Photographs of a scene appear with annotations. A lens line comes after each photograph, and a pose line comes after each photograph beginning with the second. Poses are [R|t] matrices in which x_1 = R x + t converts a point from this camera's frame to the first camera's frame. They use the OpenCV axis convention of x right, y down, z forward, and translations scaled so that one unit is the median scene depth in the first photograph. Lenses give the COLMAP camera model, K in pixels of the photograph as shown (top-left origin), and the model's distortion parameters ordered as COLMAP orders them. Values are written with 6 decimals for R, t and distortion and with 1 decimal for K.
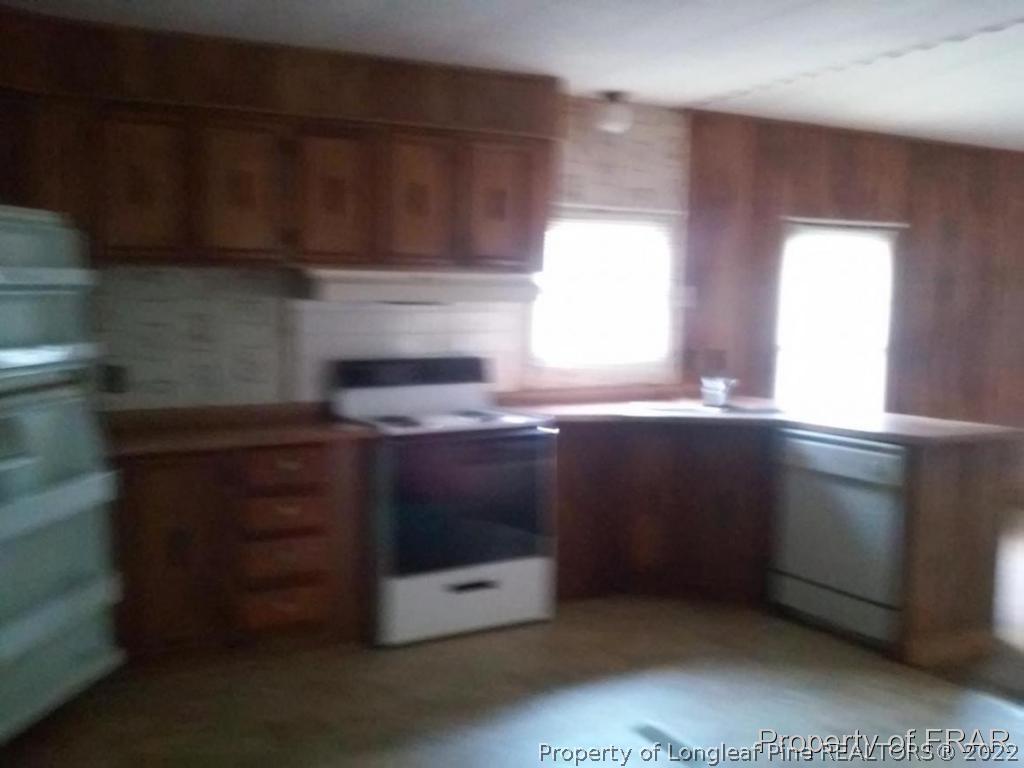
lens RADIAL K [[988.2, 0, 512.0], [0, 988.2, 384.0], [0, 0, 1]] dist [0.020012, 0.005287]
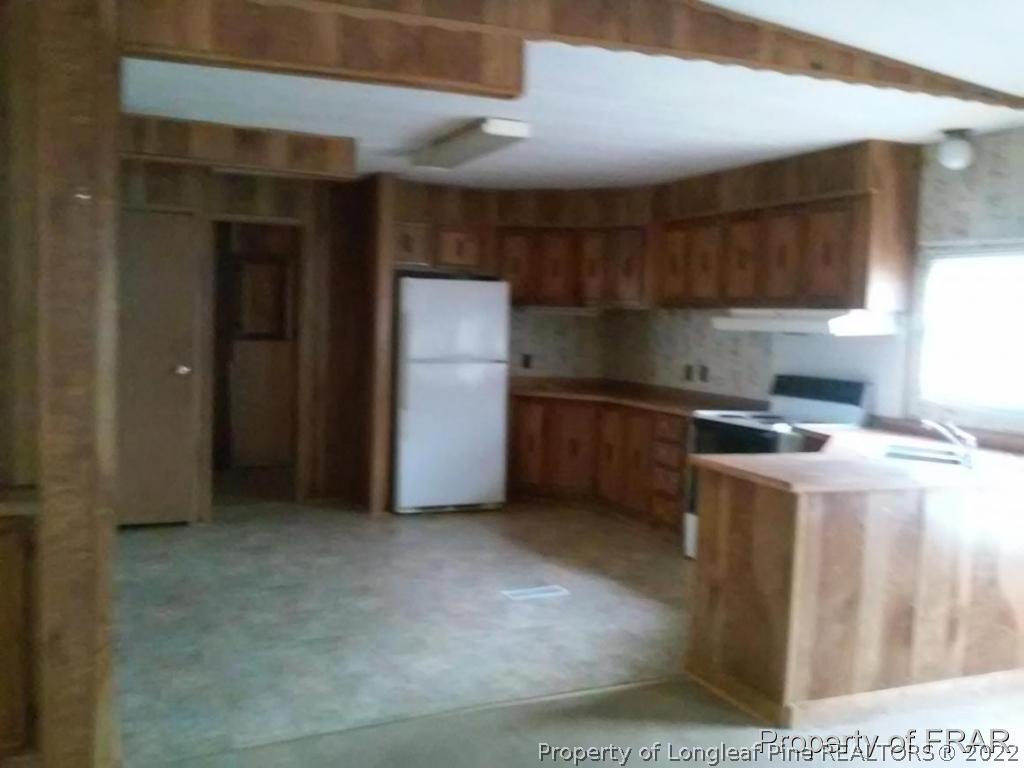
lens RADIAL K [[988.2, 0, 512.0], [0, 988.2, 384.0], [0, 0, 1]] dist [0.020012, 0.005287]
pose [[-0.069520, 0.062930, -0.995594, 1.261752], [-0.116704, 0.990642, 0.070766, -0.065594], [0.990731, 0.121110, -0.061525, 0.720775]]
